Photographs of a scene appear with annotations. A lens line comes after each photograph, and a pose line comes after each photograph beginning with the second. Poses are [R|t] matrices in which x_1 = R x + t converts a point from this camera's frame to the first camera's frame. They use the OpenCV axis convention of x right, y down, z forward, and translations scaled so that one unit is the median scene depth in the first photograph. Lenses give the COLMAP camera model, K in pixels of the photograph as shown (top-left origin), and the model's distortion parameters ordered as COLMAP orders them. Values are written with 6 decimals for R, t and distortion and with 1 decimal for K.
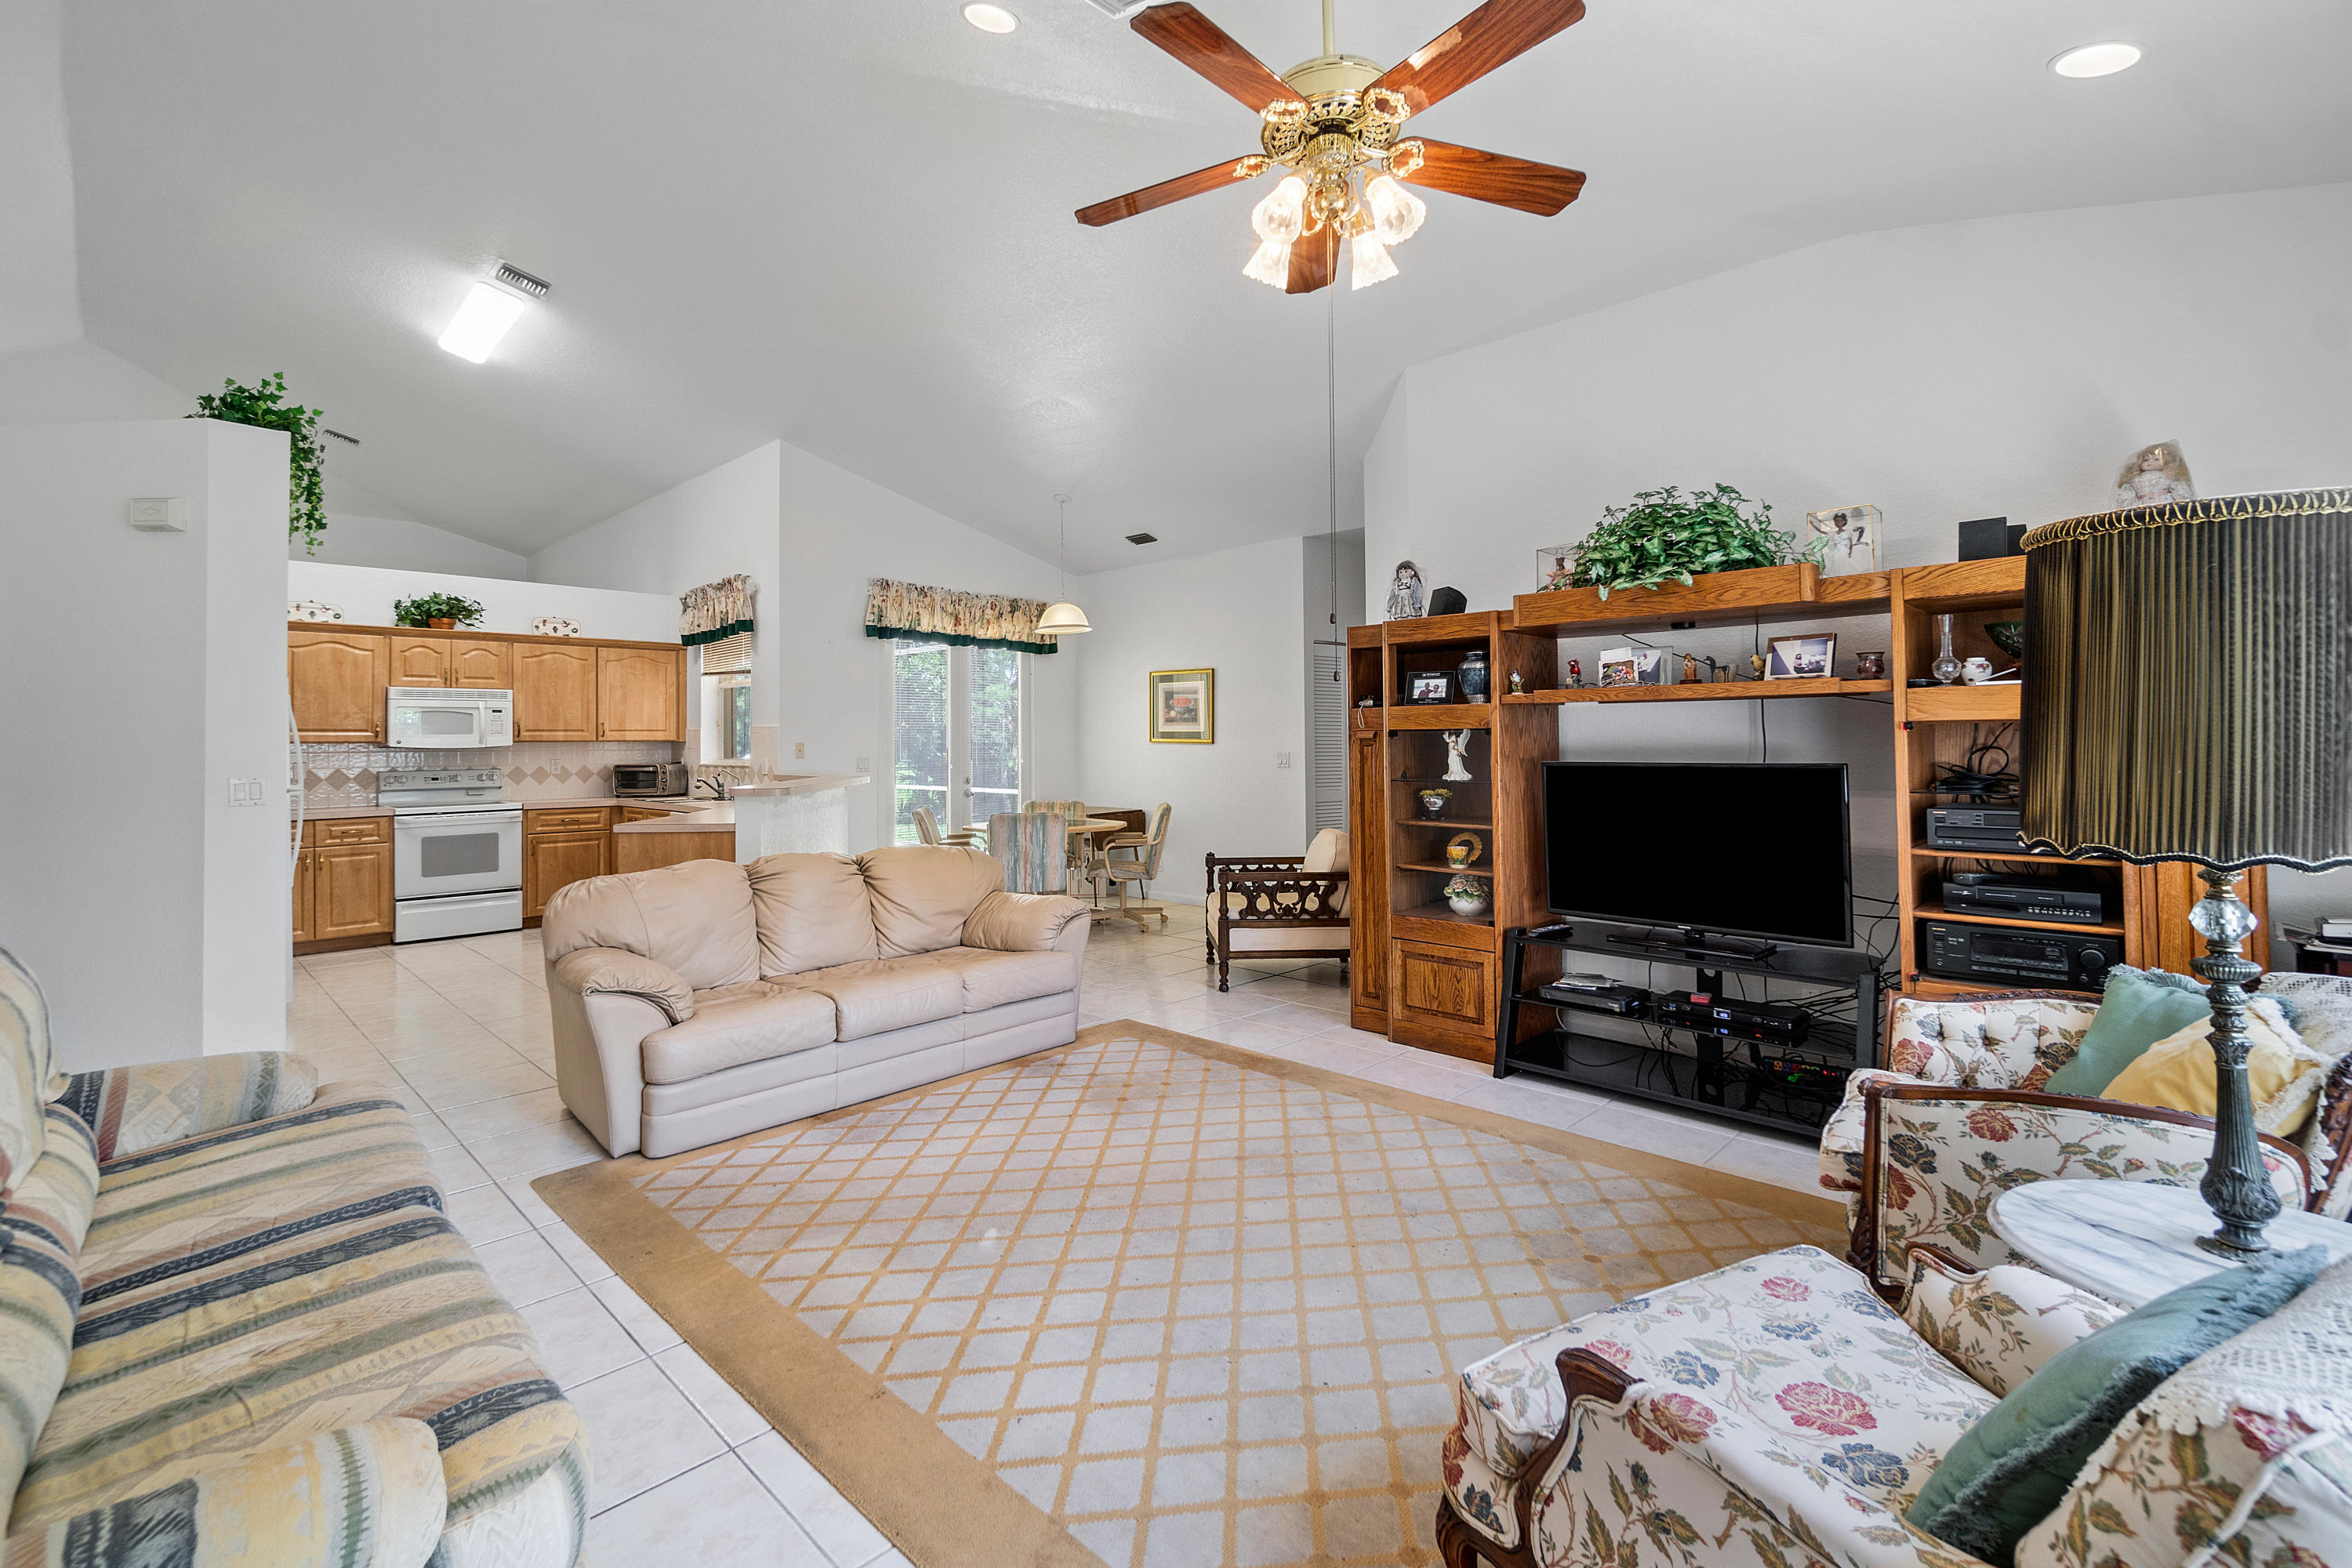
lens RADIAL K [[1074.7, 0, 1142.4], [0, 1074.7, 720.0], [0, 0, 1]] dist [0.000384, -0.000404]
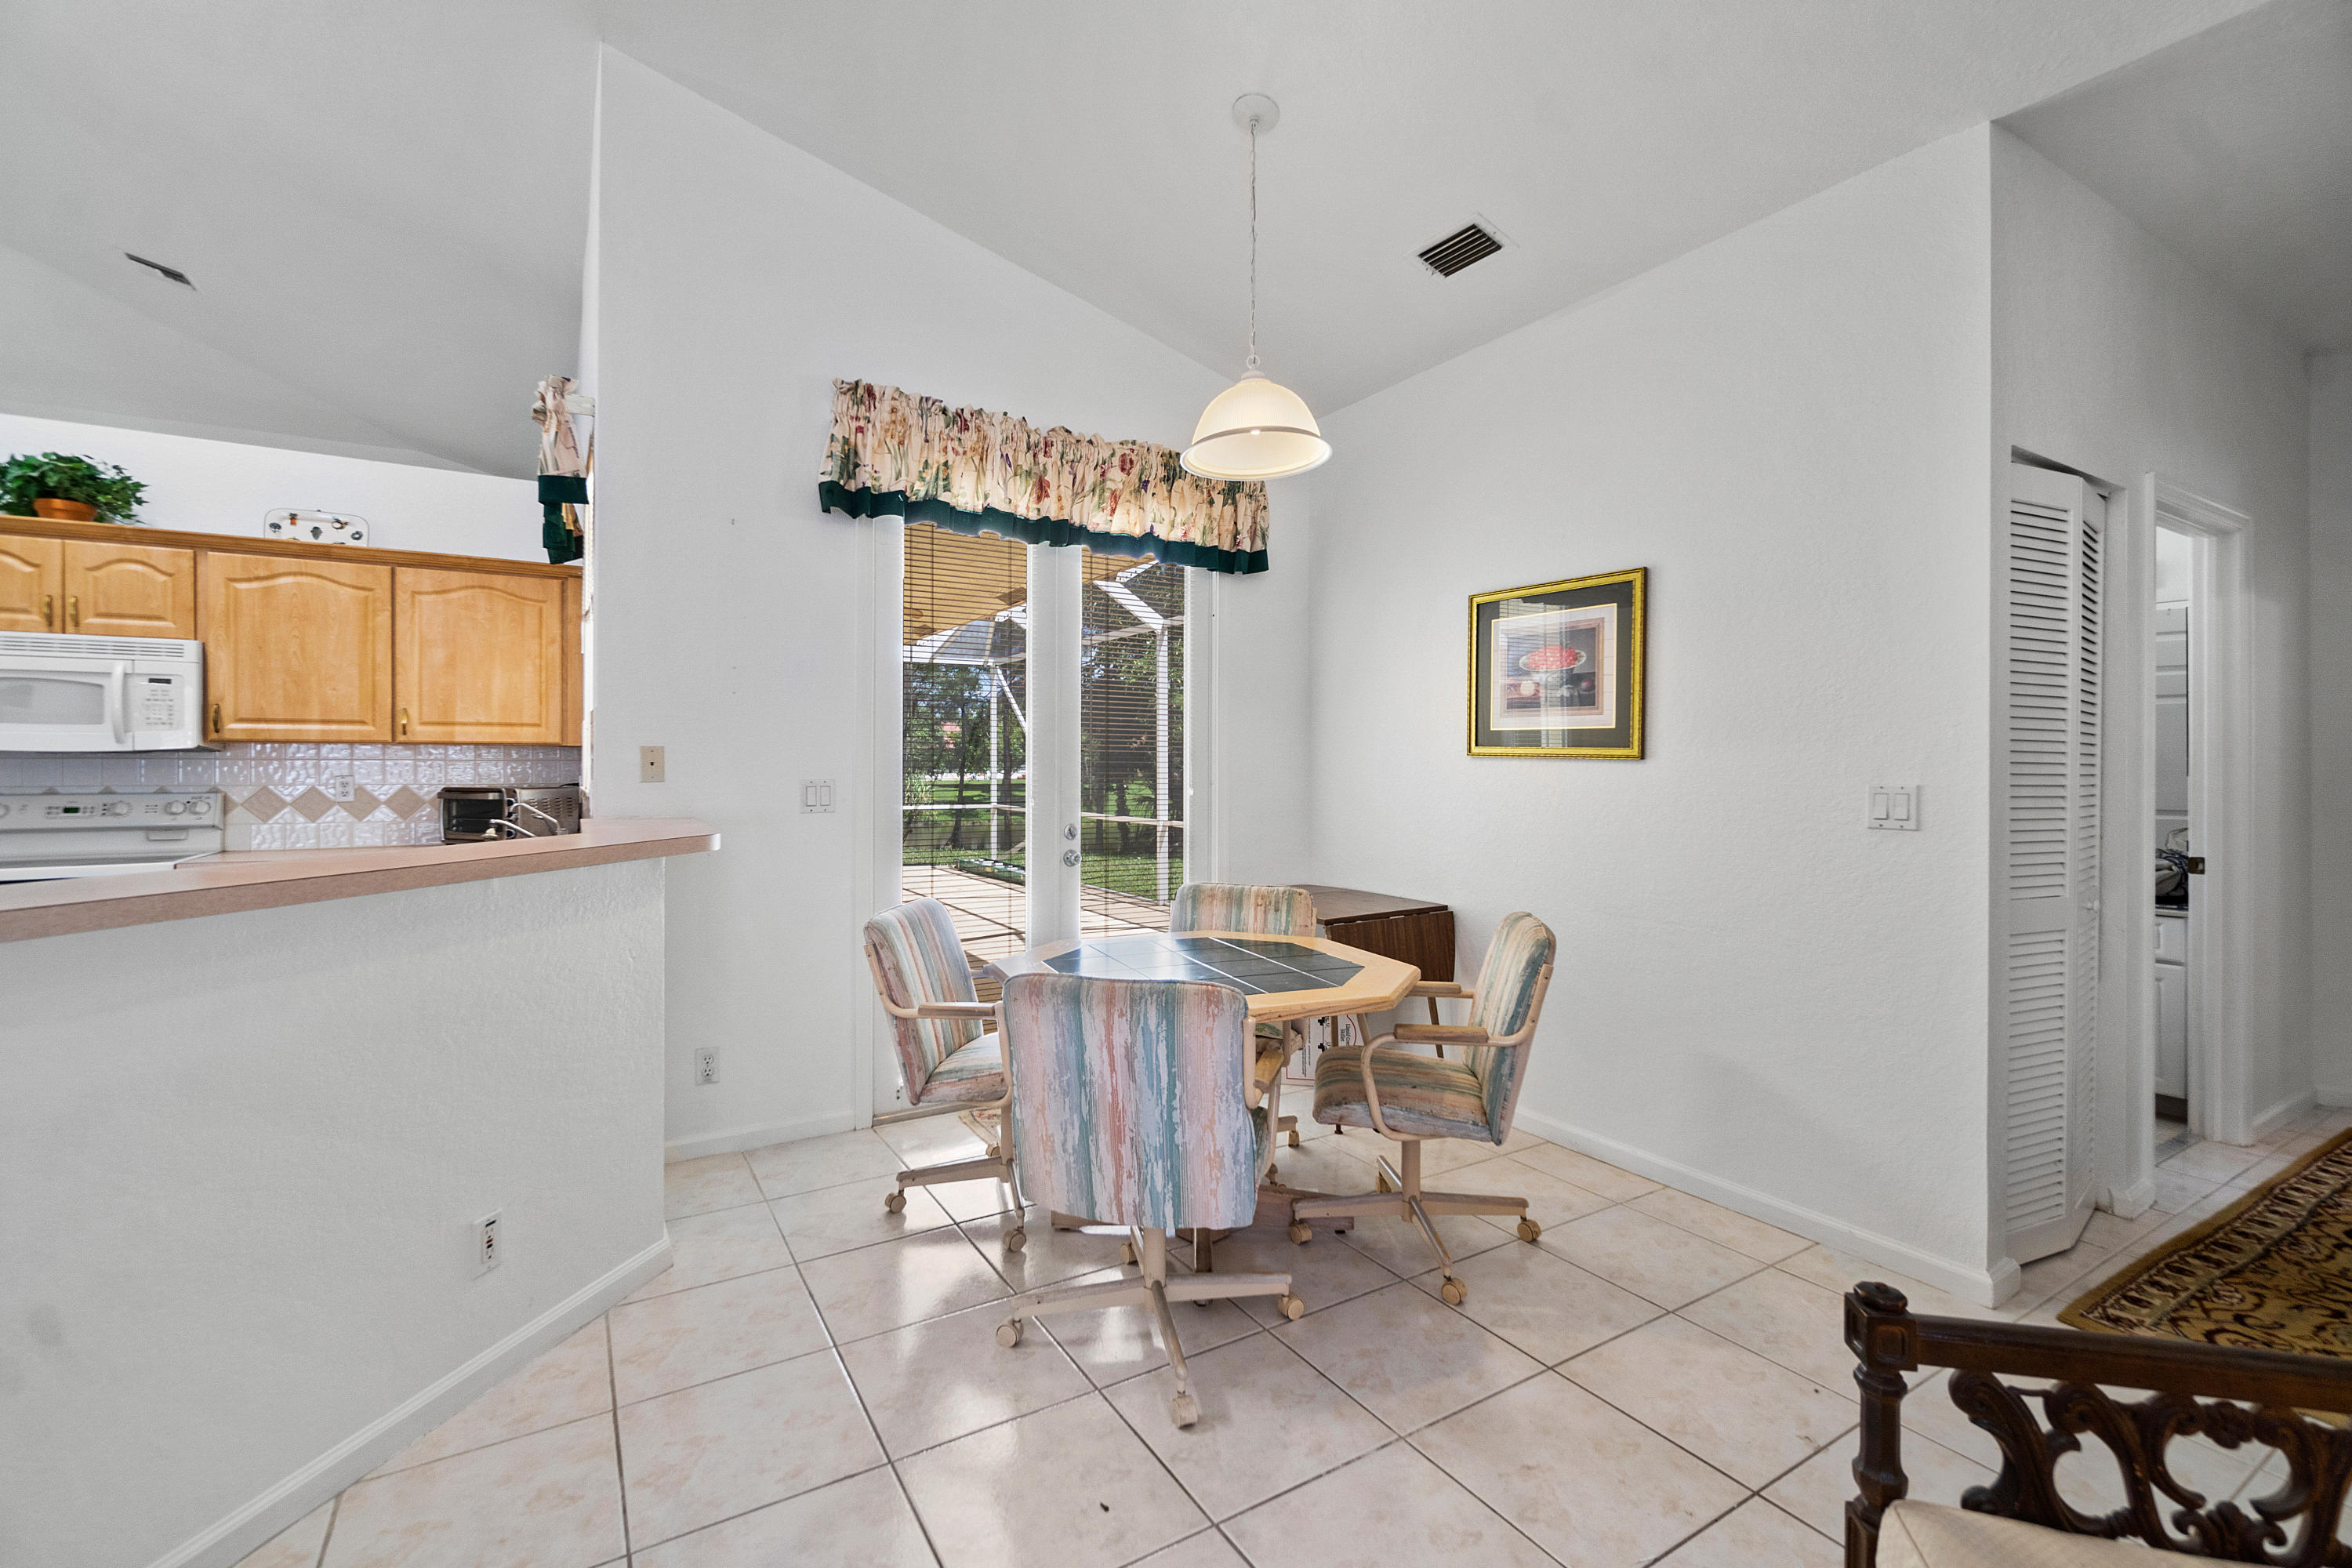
lens RADIAL K [[1020.2, 0, 1148.1], [0, 1020.2, 762.8], [0, 0, 1]] dist [-0.000779, -0.000122]
pose [[0.969323, 0.010548, -0.245566, -0.020089], [-0.005425, 0.999754, 0.021526, 0.018158], [0.245732, -0.019534, 0.969141, 0.643978]]
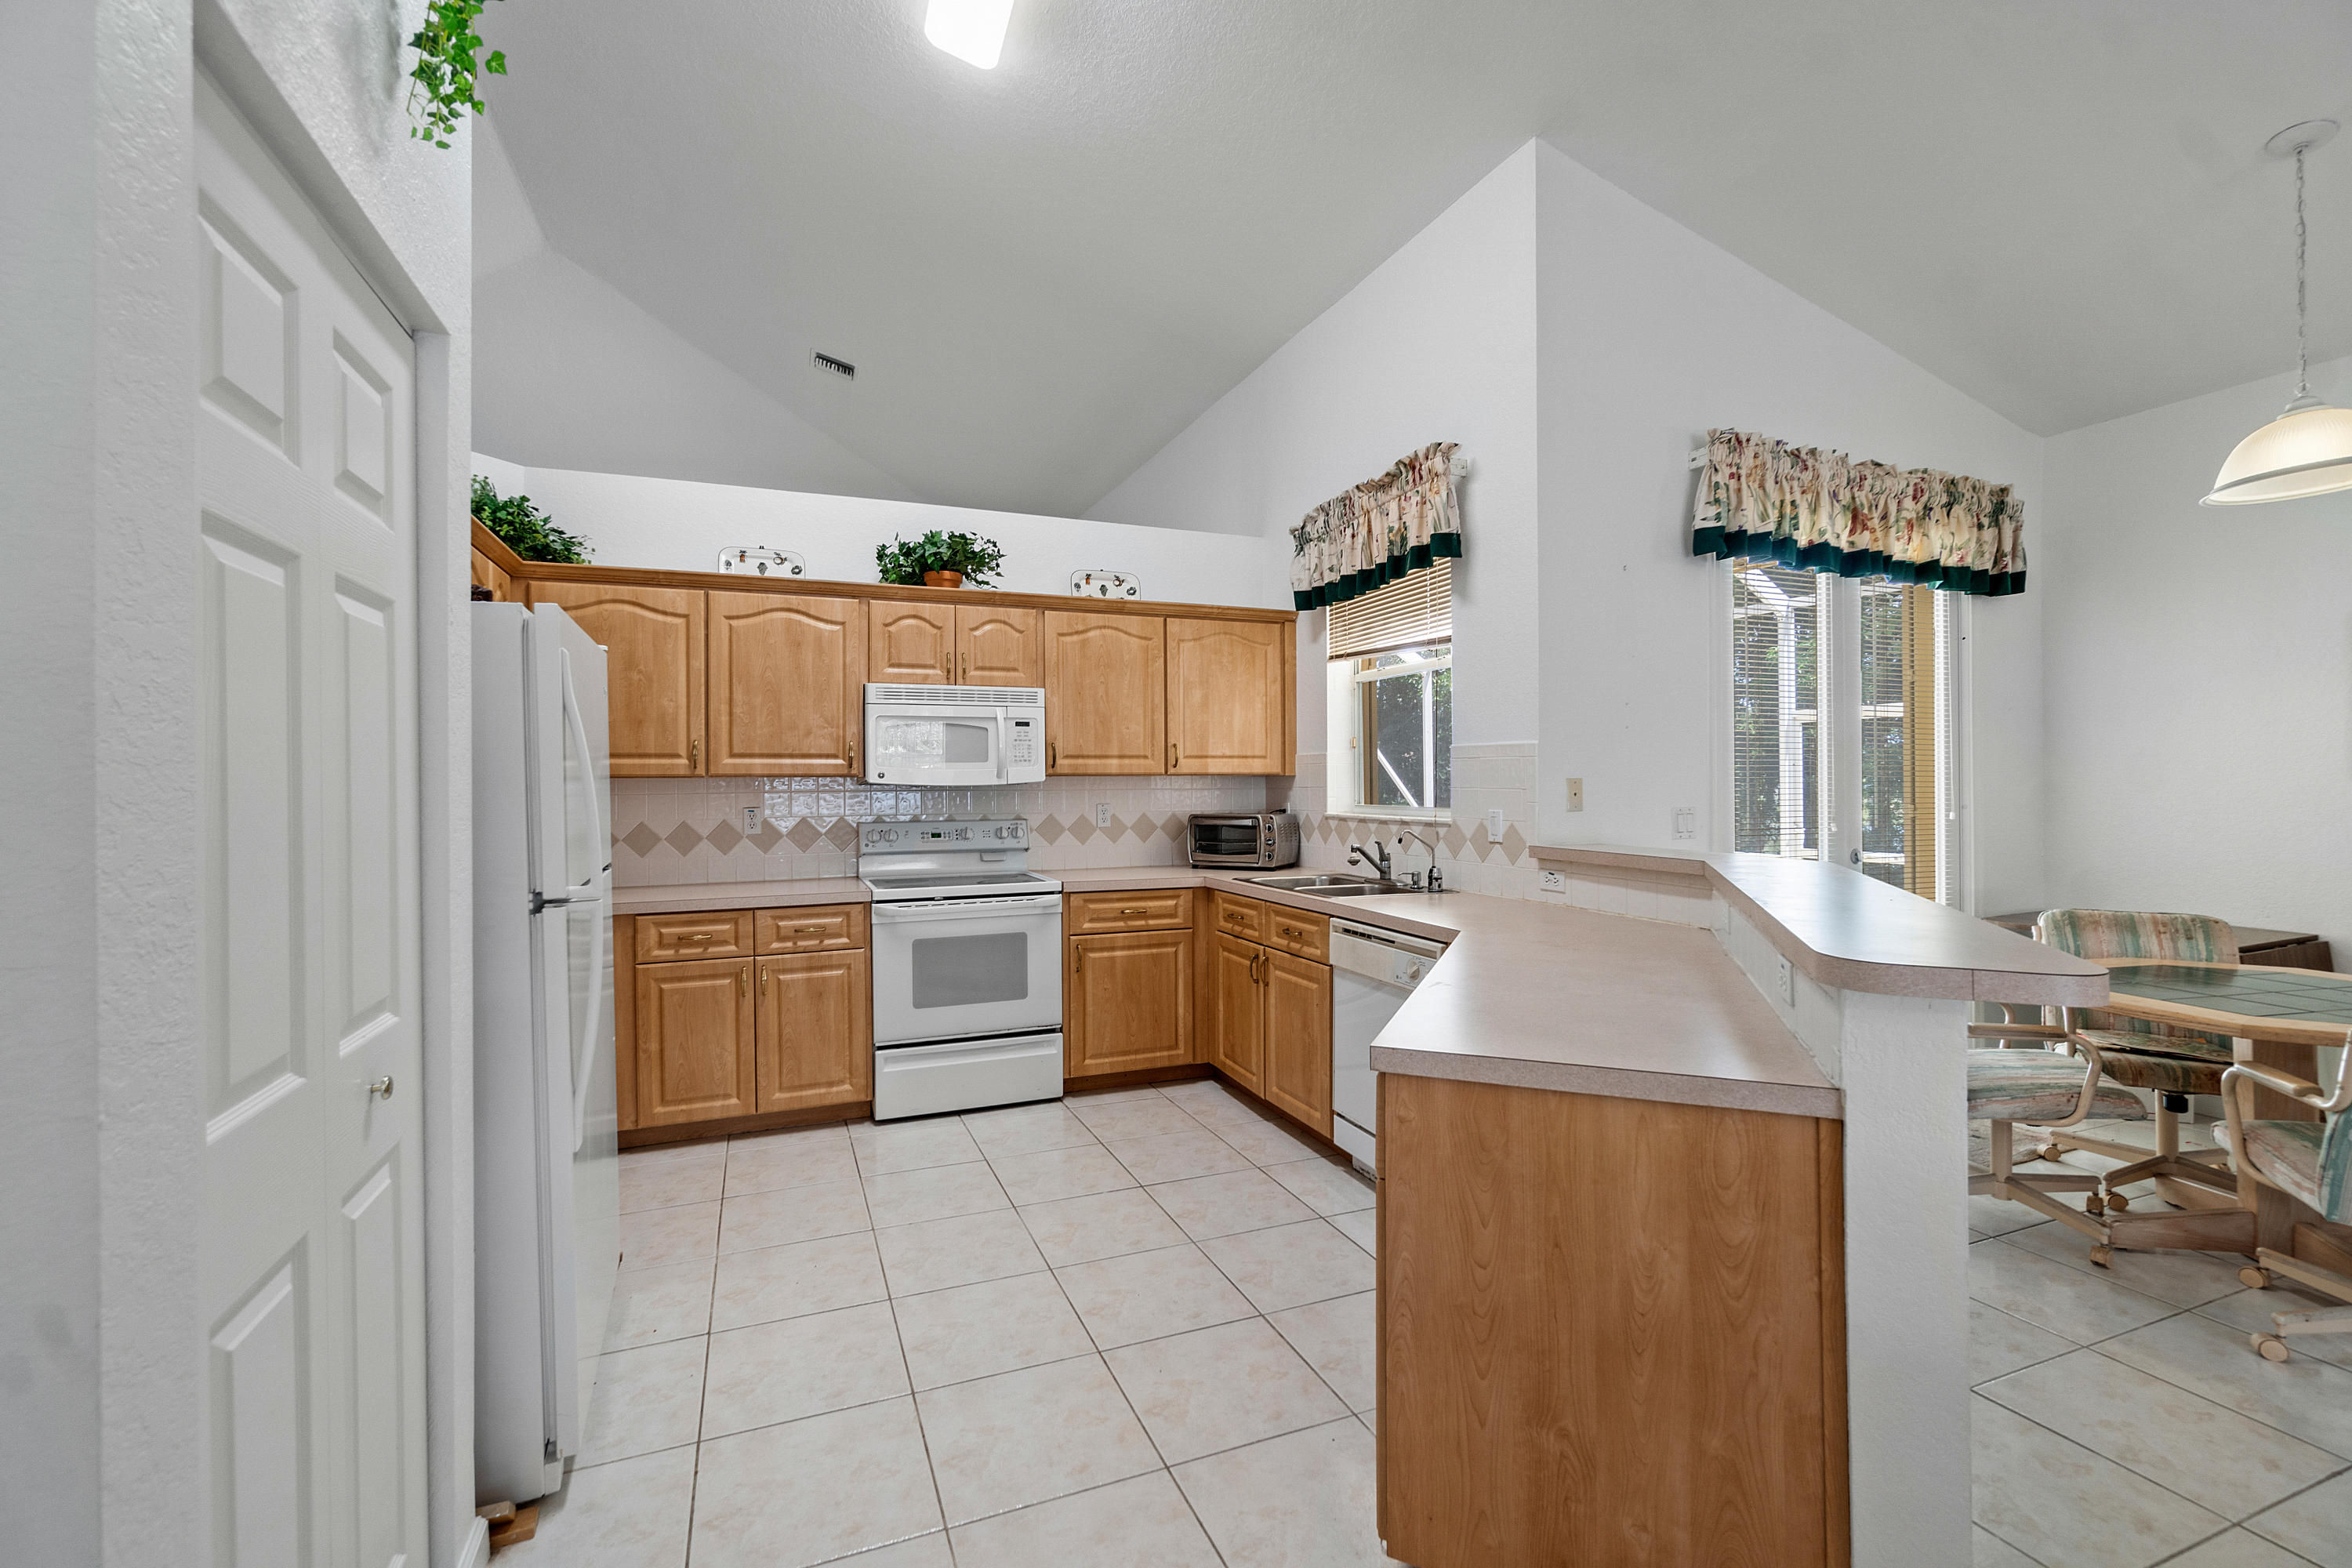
lens RADIAL K [[1026.1, 0, 1150.6], [0, 1026.1, 774.5], [0, 0, 1]] dist [-0.001179, -0.000007]
pose [[0.918166, 0.000320, -0.396197, -0.310183], [0.006312, 0.999861, 0.015436, 0.011590], [0.396146, -0.016673, 0.918036, 0.506245]]
